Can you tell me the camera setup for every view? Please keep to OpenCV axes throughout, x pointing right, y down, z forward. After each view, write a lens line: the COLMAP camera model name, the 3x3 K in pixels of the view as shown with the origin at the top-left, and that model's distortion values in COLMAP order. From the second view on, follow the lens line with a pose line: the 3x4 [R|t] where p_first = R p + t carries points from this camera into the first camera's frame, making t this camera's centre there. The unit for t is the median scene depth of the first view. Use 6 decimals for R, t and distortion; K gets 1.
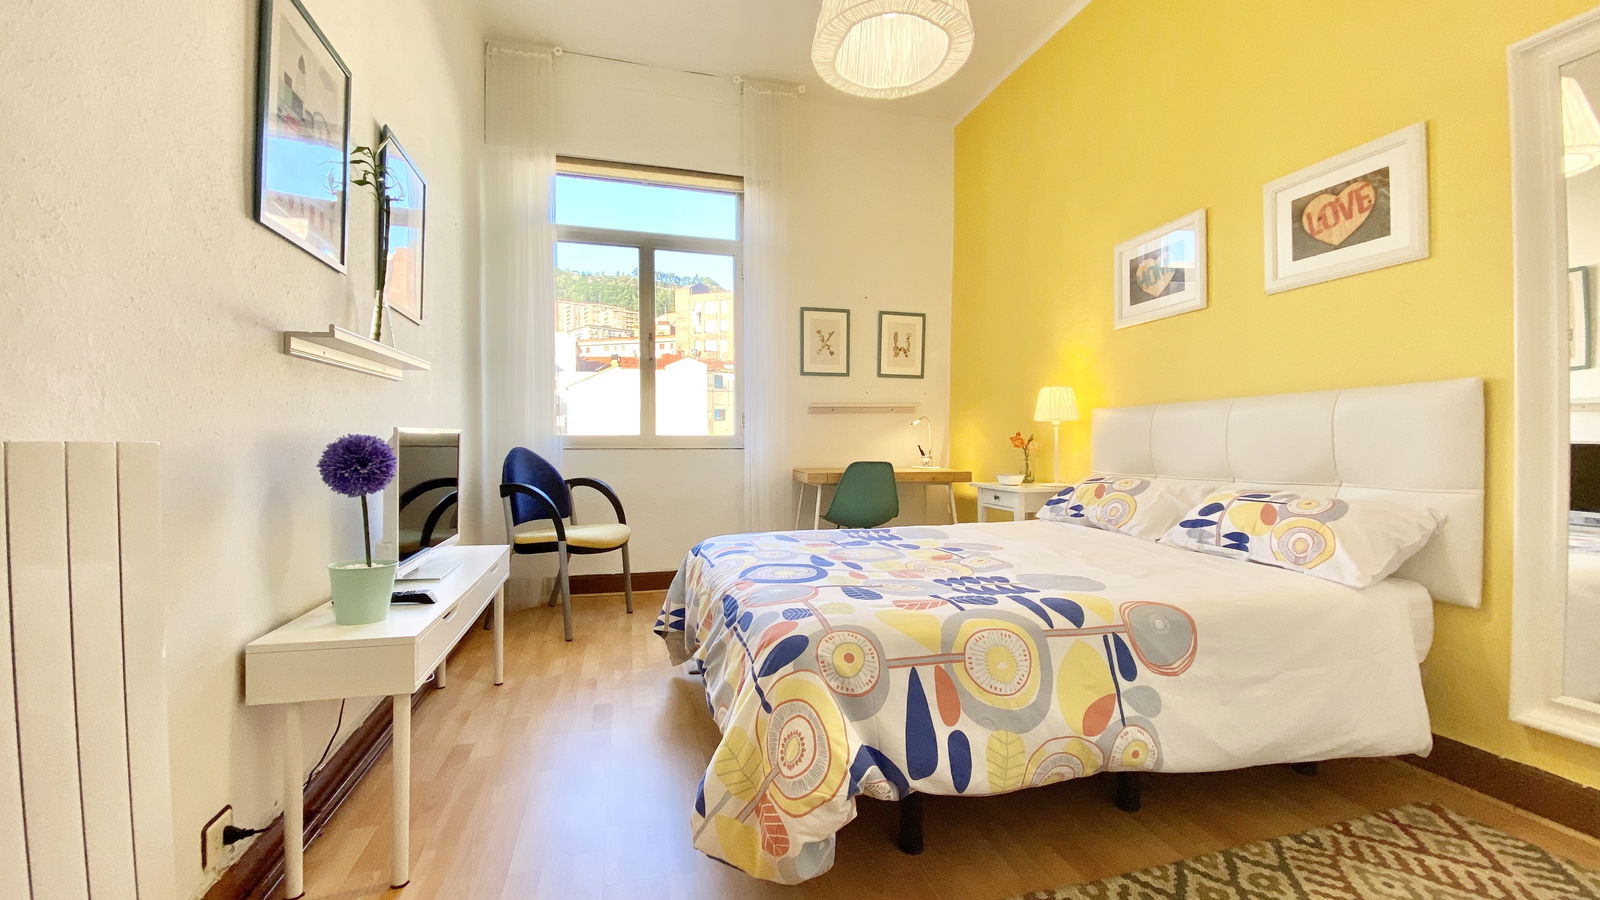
lens RADIAL K [[647.2, 0, 800.0], [0, 647.2, 450.0], [0, 0, 1]] dist [0.020118, -0.020592]
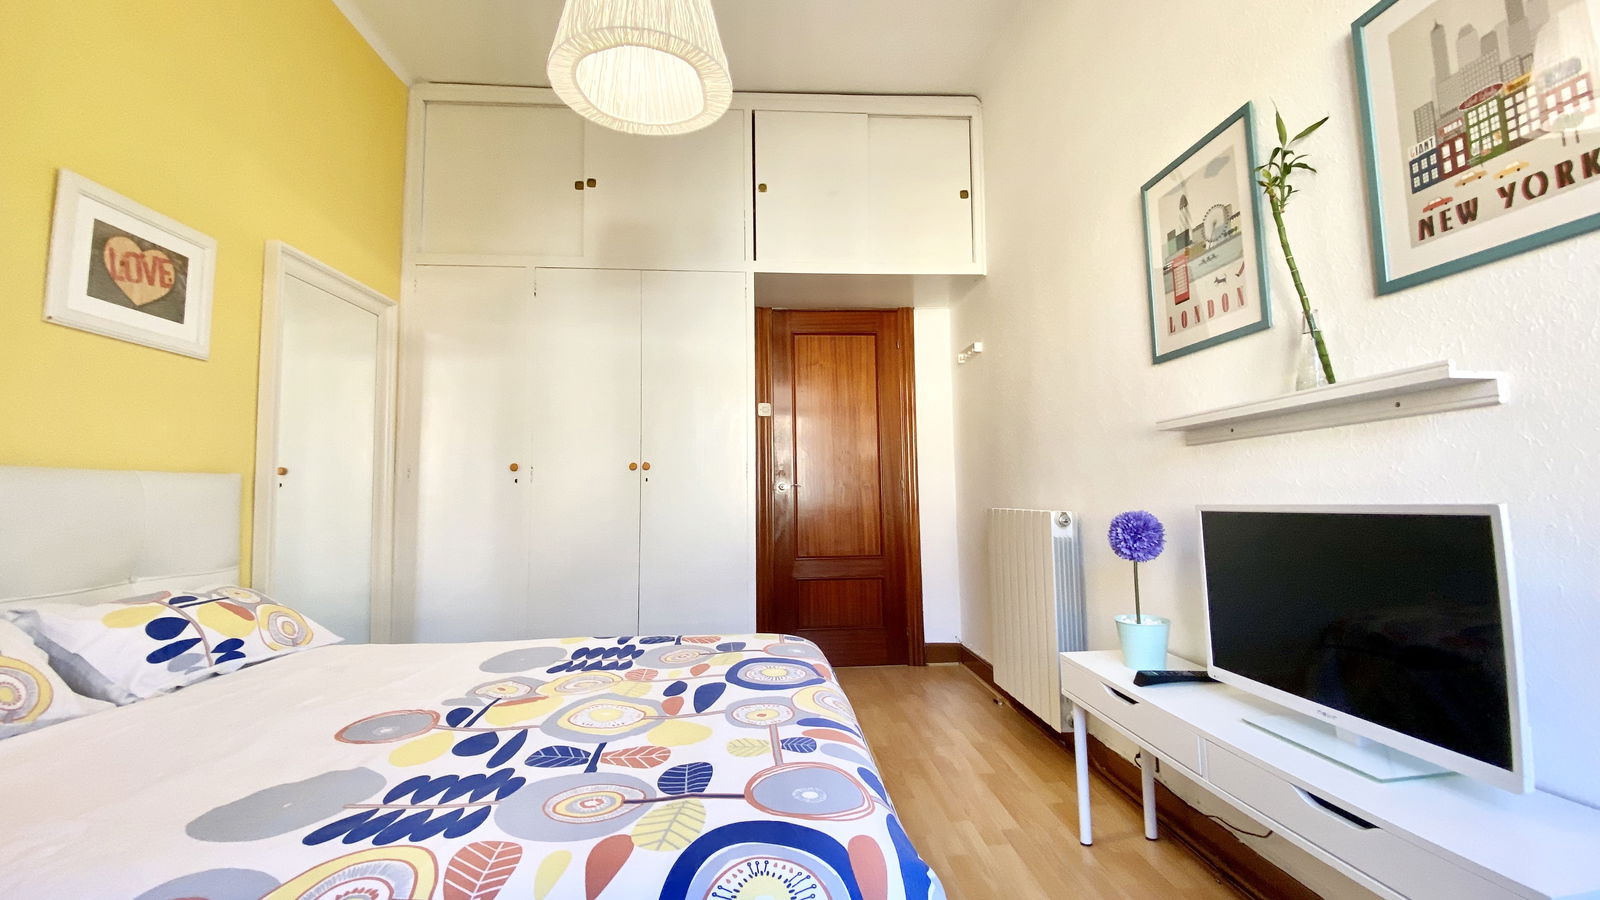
lens RADIAL K [[647.2, 0, 800.0], [0, 647.2, 450.0], [0, 0, 1]] dist [0.020118, -0.020592]
pose [[-0.979593, 0.027747, 0.199065, -0.216399], [0.016200, 0.998102, -0.059406, -0.054909], [-0.200336, -0.054969, -0.978184, 1.662731]]
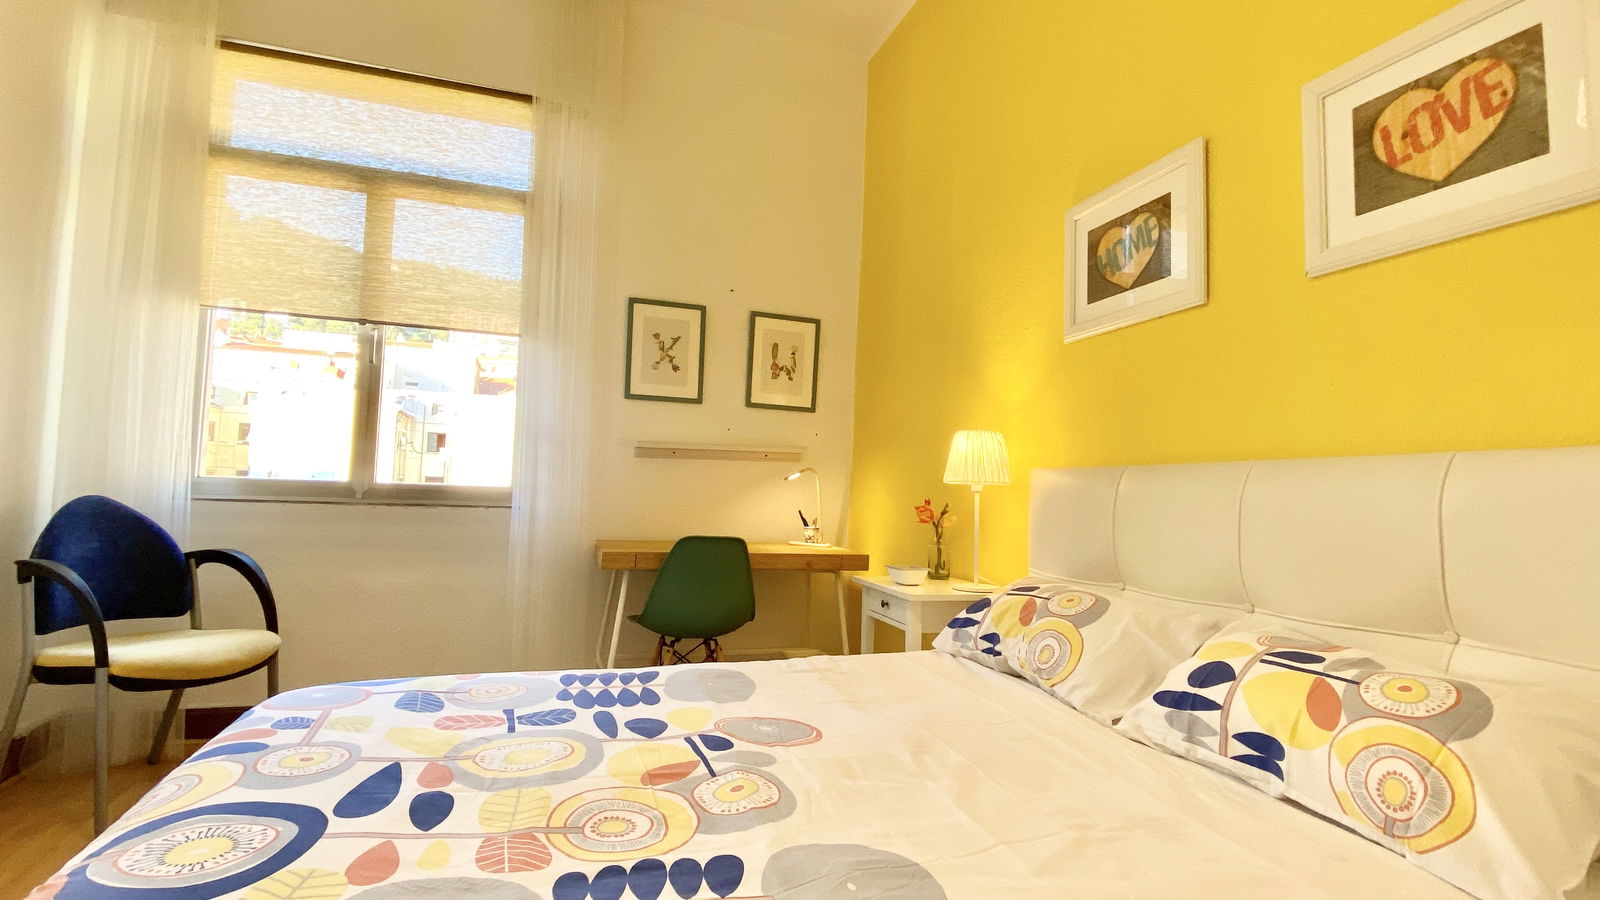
lens RADIAL K [[769.7, 0, 797.9], [0, 769.7, 448.4], [0, 0, 1]] dist [0.029058, -0.025739]
pose [[0.997483, 0.039255, 0.059050, 0.276295], [-0.035208, 0.997058, -0.068086, -0.036329], [-0.061549, 0.065836, 0.995930, 0.417762]]
